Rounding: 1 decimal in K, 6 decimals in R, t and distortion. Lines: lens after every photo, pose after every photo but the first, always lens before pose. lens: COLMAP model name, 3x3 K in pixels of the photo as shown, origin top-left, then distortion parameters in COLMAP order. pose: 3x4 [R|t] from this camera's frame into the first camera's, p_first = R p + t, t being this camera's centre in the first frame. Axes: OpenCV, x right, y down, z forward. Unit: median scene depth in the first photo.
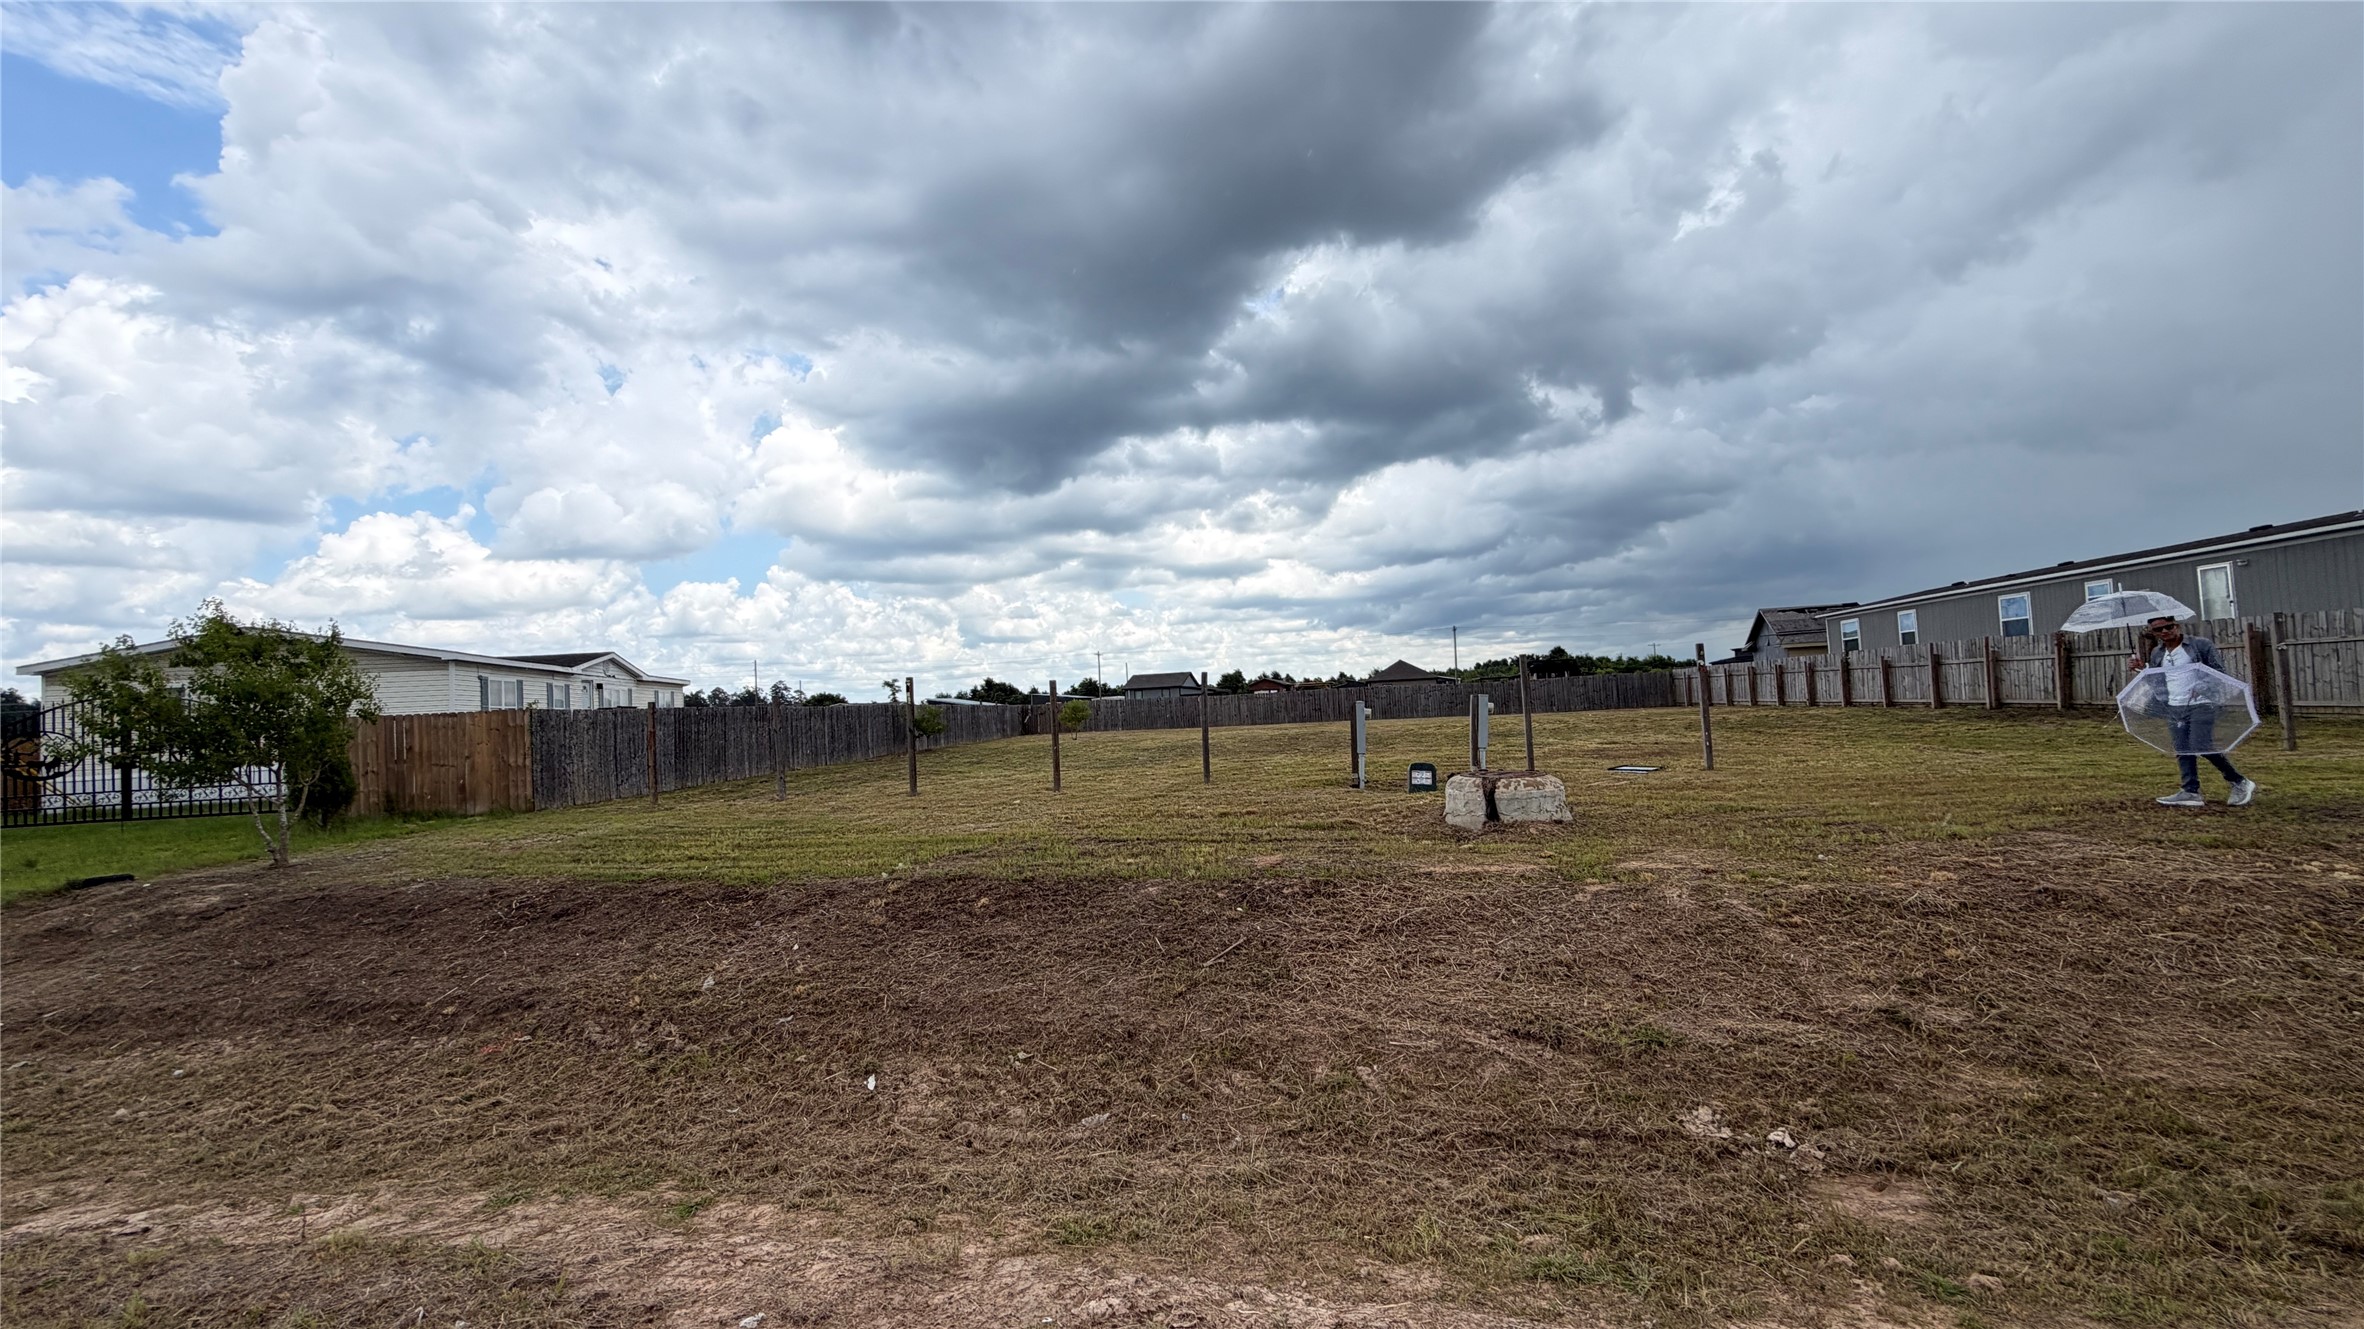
lens RADIAL K [[929.6, 0, 1175.6], [0, 929.6, 672.6], [0, 0, 1]] dist [0.000155, -0.000327]
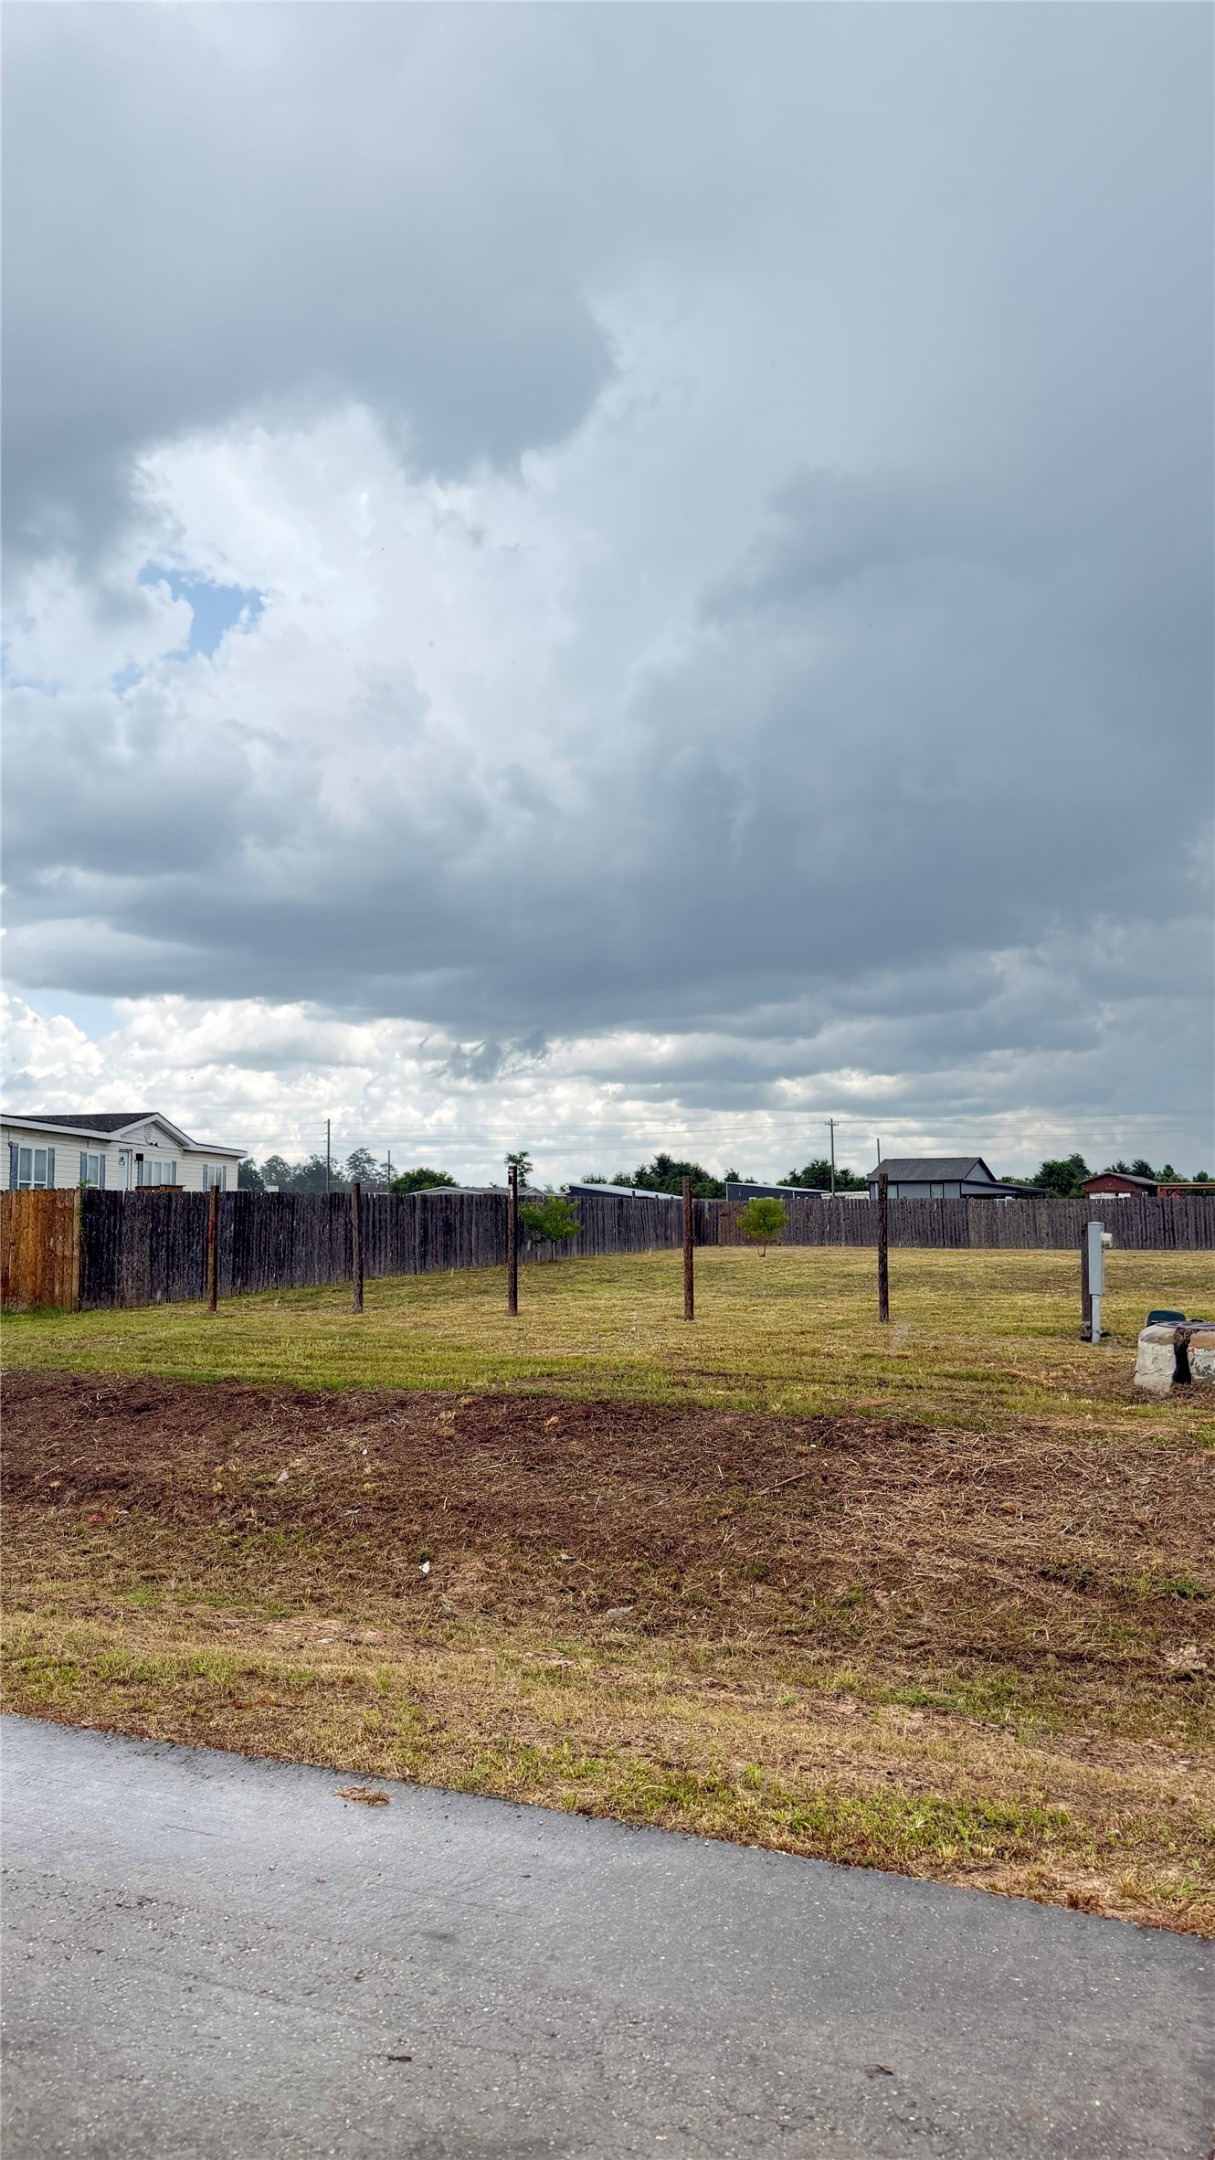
lens RADIAL K [[1483.7, 0, 596.1], [0, 1483.7, 1078.3], [0, 0, 1]] dist [0.145676, -0.252683]
pose [[0.969333, 0.019071, -0.245009, 0.176917], [-0.030658, 0.998580, -0.043567, -0.031652], [0.243830, 0.049743, 0.968542, -0.419675]]
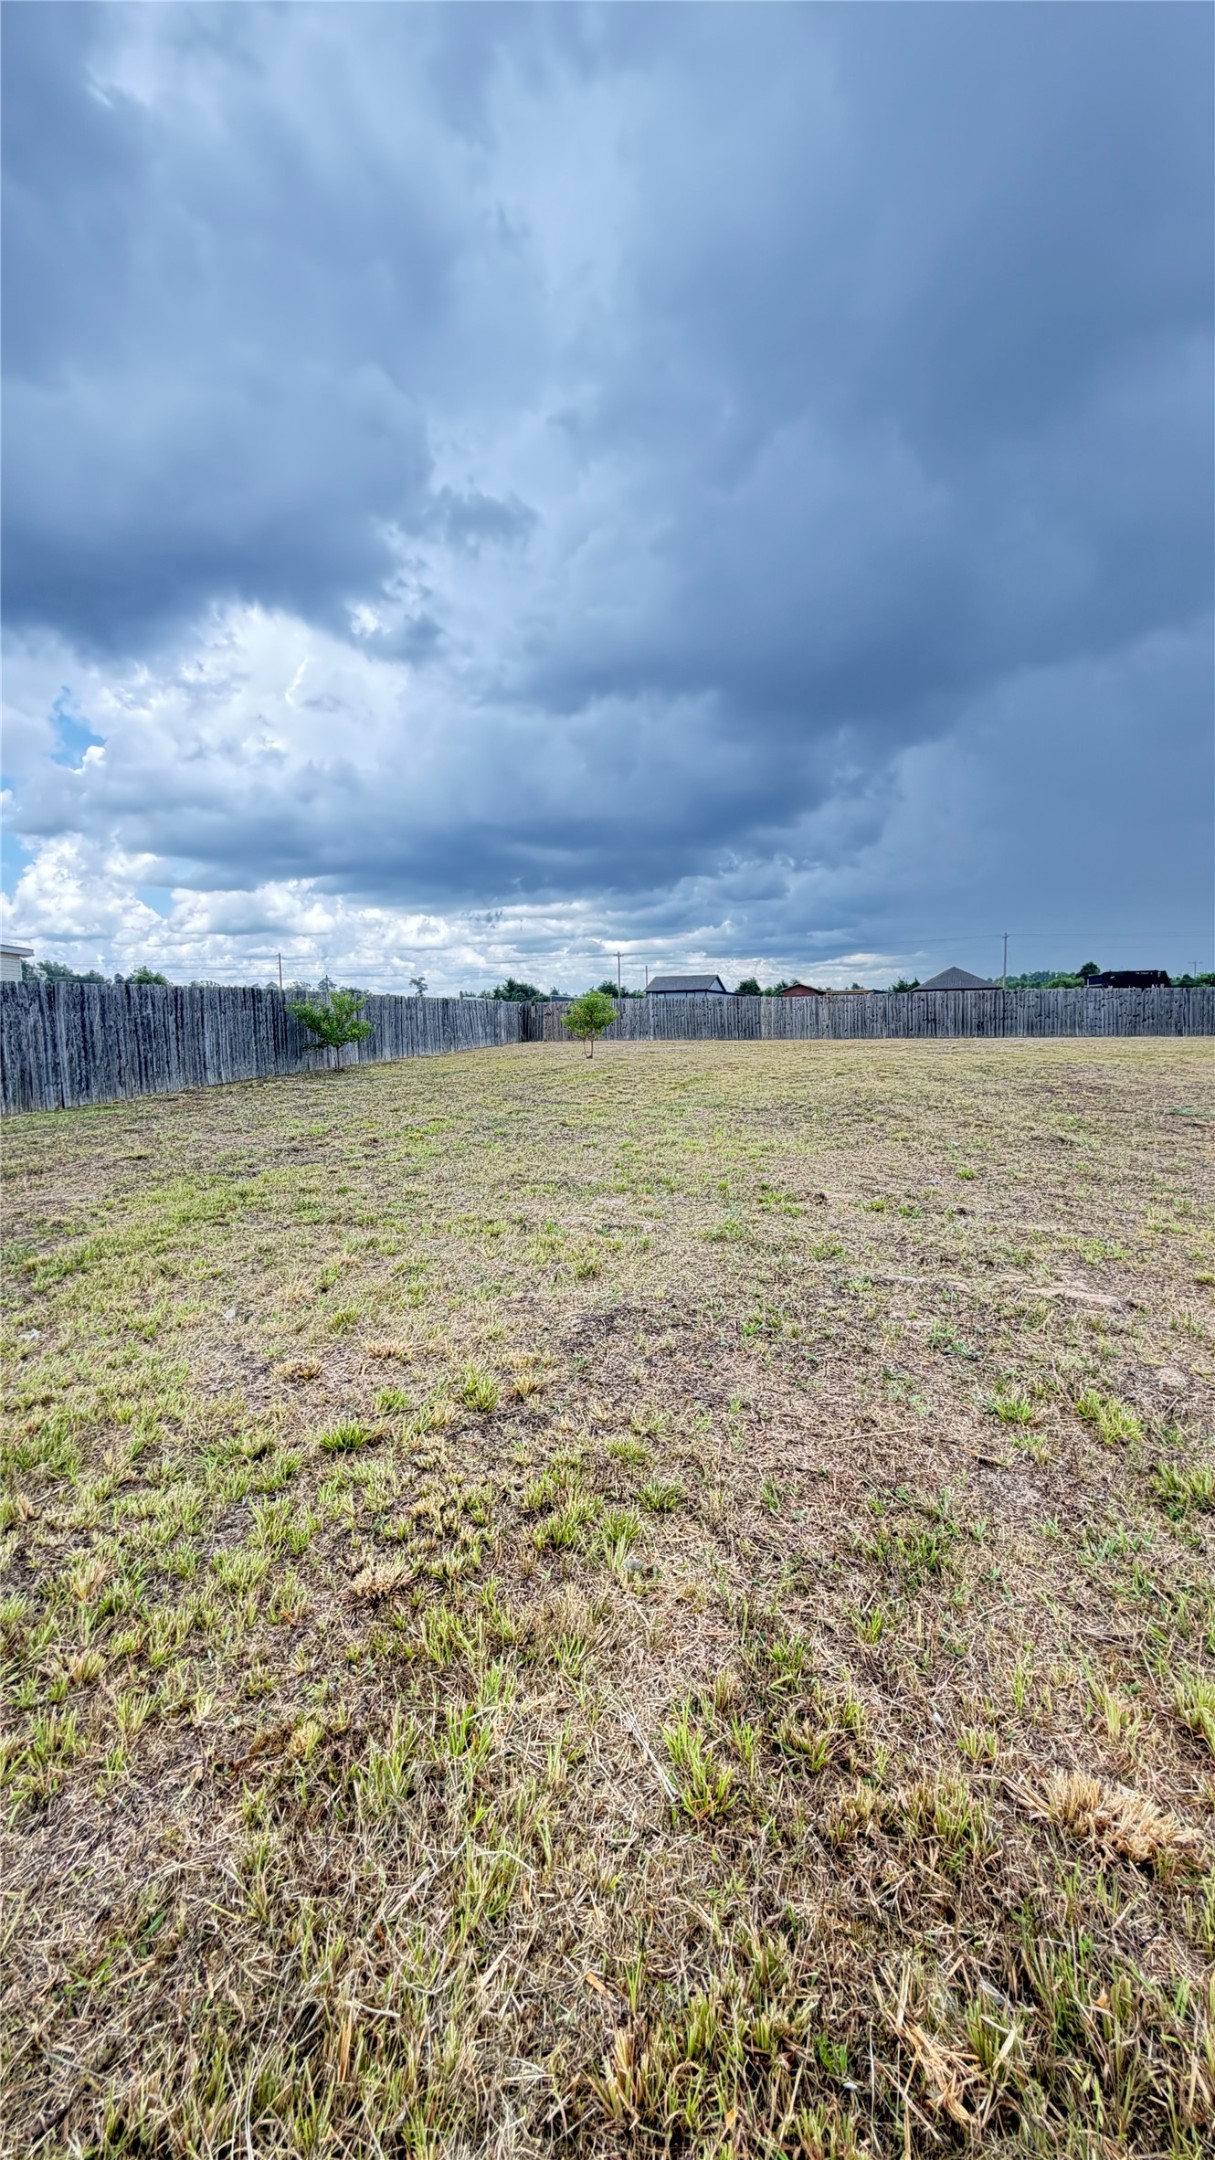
lens RADIAL K [[849.3, 0, 603.0], [0, 849.3, 1079.6], [0, 0, 1]] dist [0.000155, -0.000327]
pose [[0.994879, 0.037176, -0.093993, -0.213596], [-0.026016, 0.992757, 0.117288, 0.095430], [0.097672, -0.114242, 0.988640, 2.058254]]
